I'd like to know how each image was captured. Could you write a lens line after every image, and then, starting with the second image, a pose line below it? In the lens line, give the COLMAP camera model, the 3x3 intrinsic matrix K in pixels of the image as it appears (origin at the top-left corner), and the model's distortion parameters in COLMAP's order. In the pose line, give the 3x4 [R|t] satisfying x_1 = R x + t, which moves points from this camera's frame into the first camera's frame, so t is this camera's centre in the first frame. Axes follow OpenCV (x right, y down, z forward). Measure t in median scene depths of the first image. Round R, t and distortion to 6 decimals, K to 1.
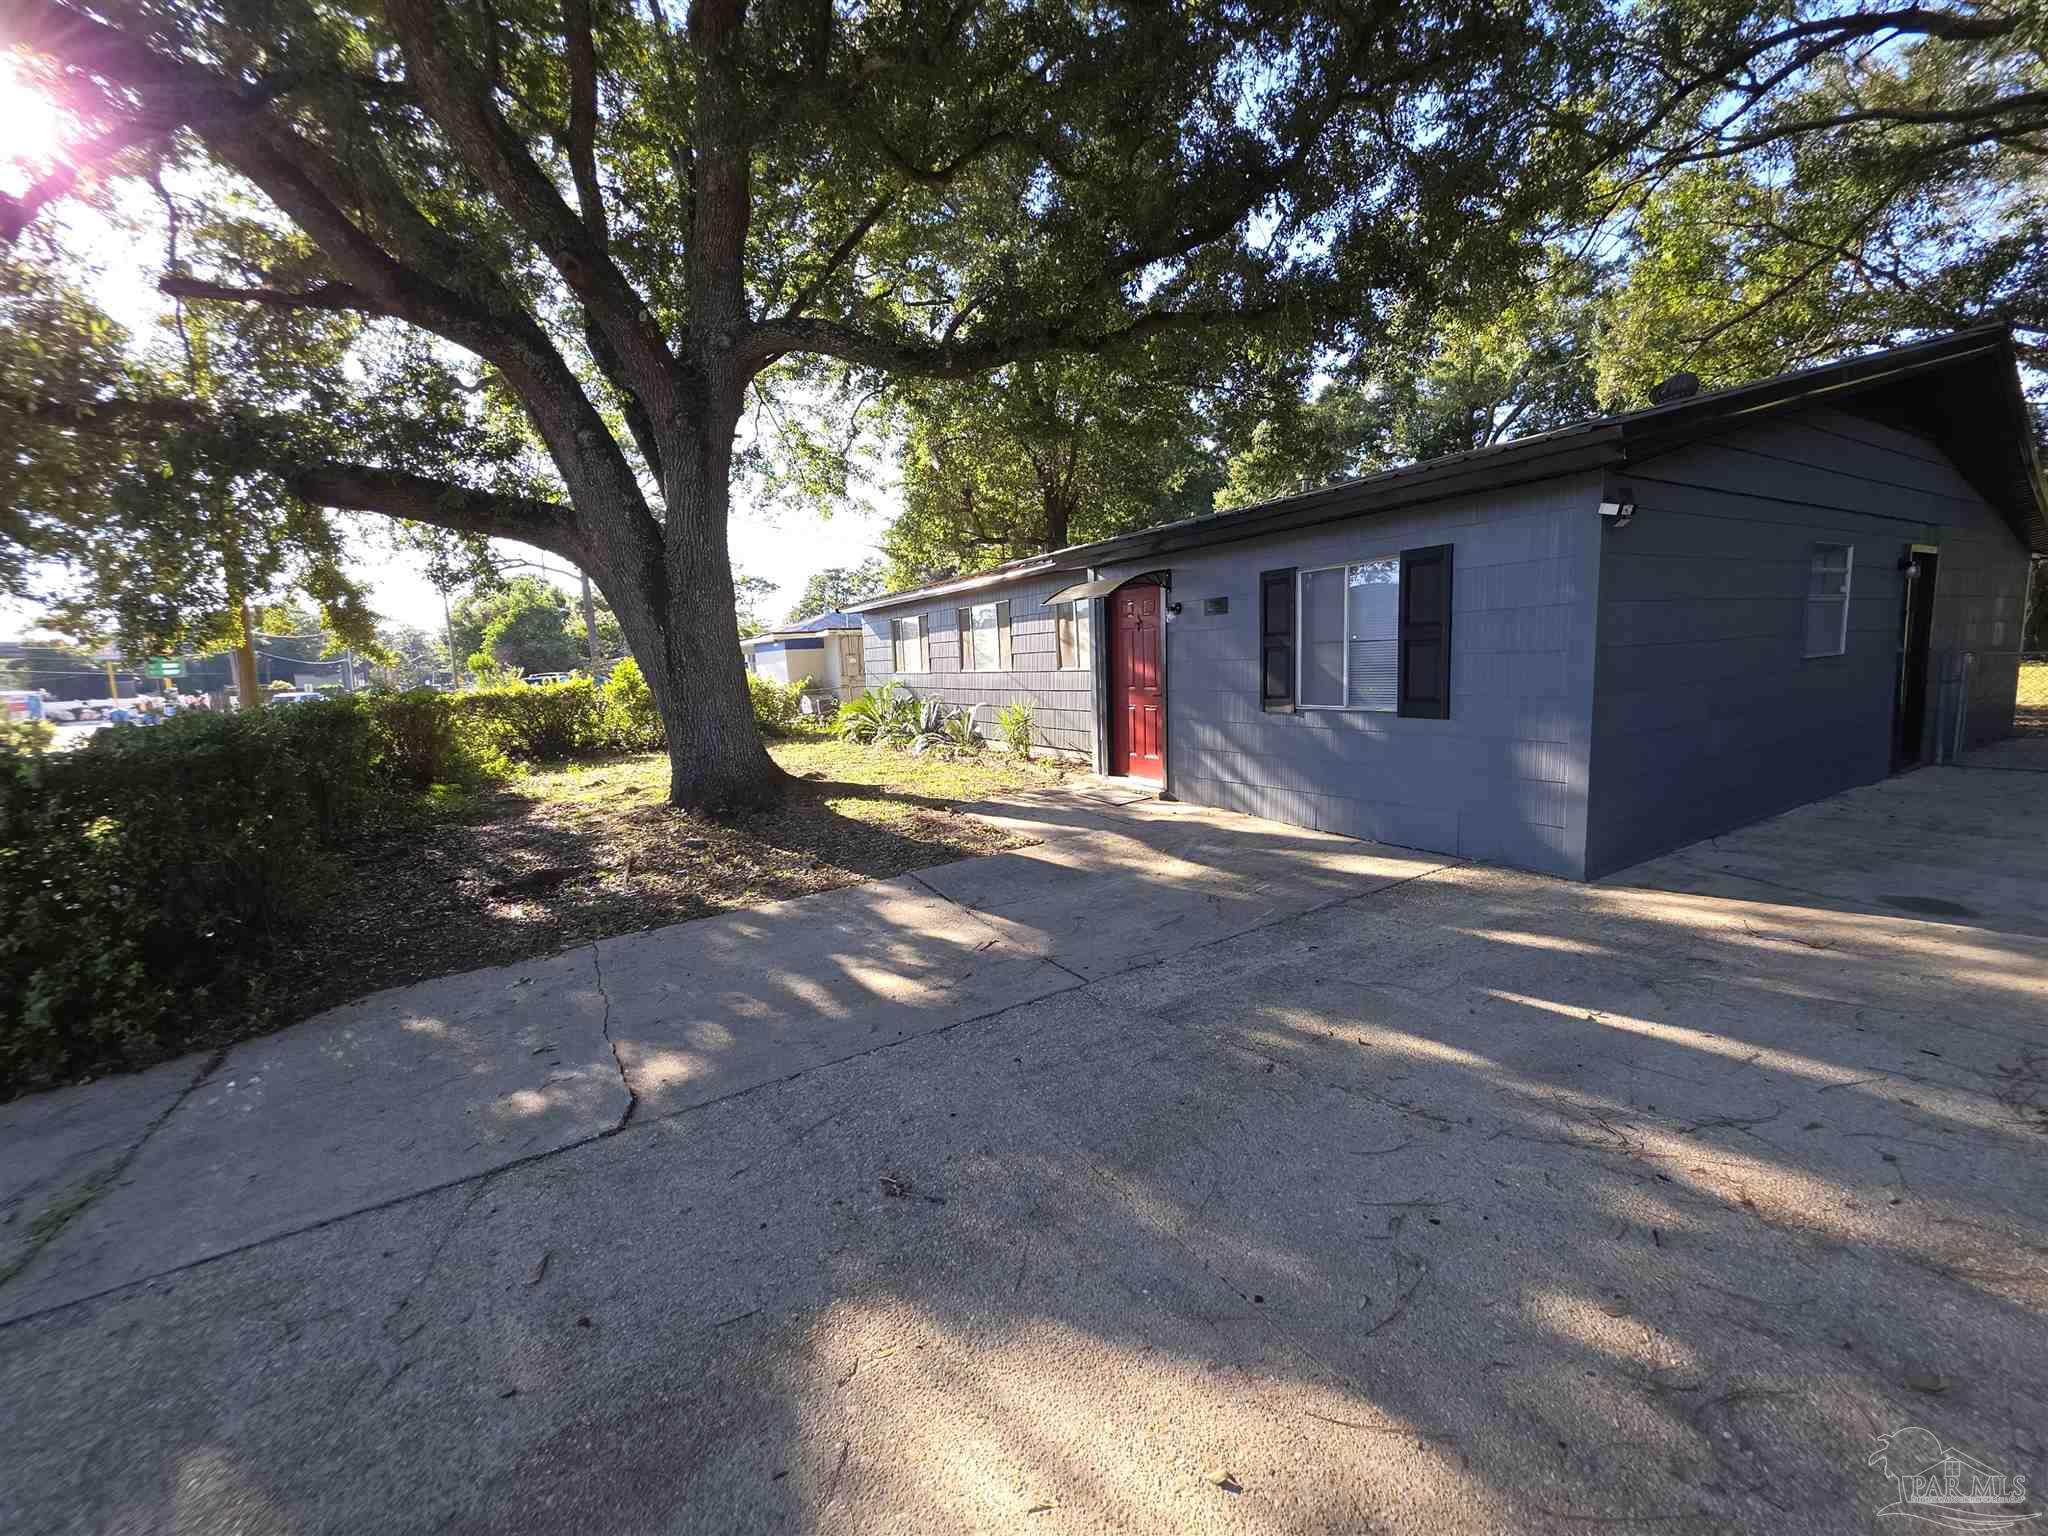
lens RADIAL K [[824.9, 0, 1019.0], [0, 824.9, 761.2], [0, 0, 1]] dist [-0.002412, 0.000510]
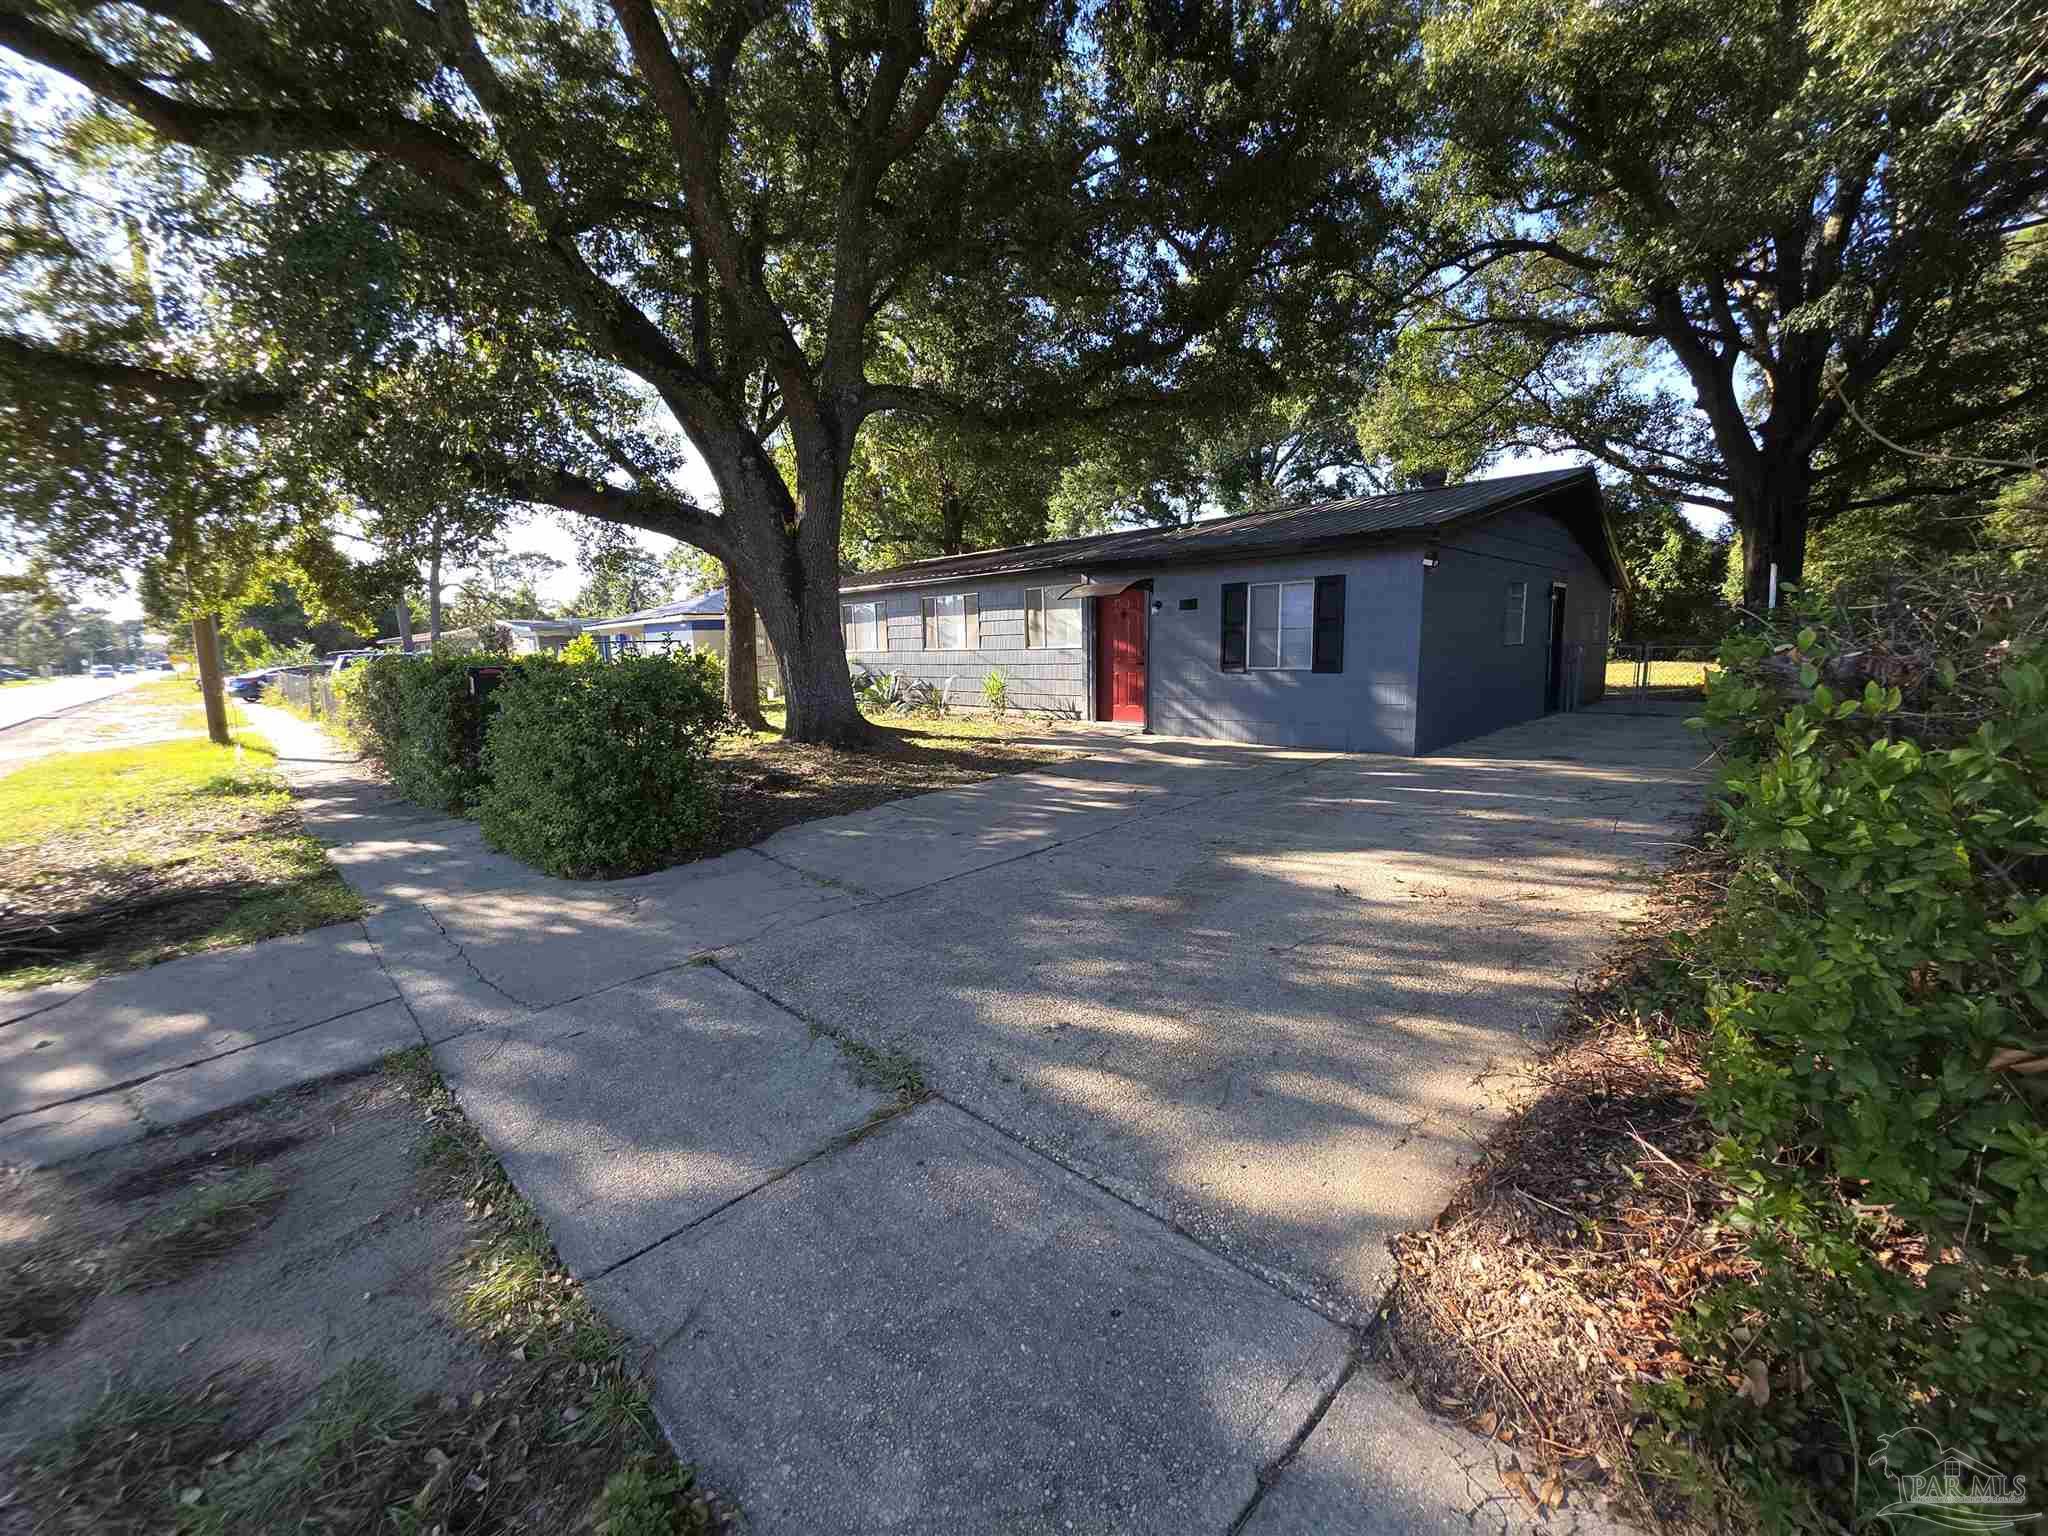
lens RADIAL K [[824.9, 0, 1026.1], [0, 824.9, 767.4], [0, 0, 1]] dist [-0.002412, 0.000510]
pose [[0.967691, -0.015367, 0.251671, -0.387935], [0.011294, 0.999781, 0.017621, 0.074530], [-0.251887, -0.014210, 0.967652, -0.363977]]
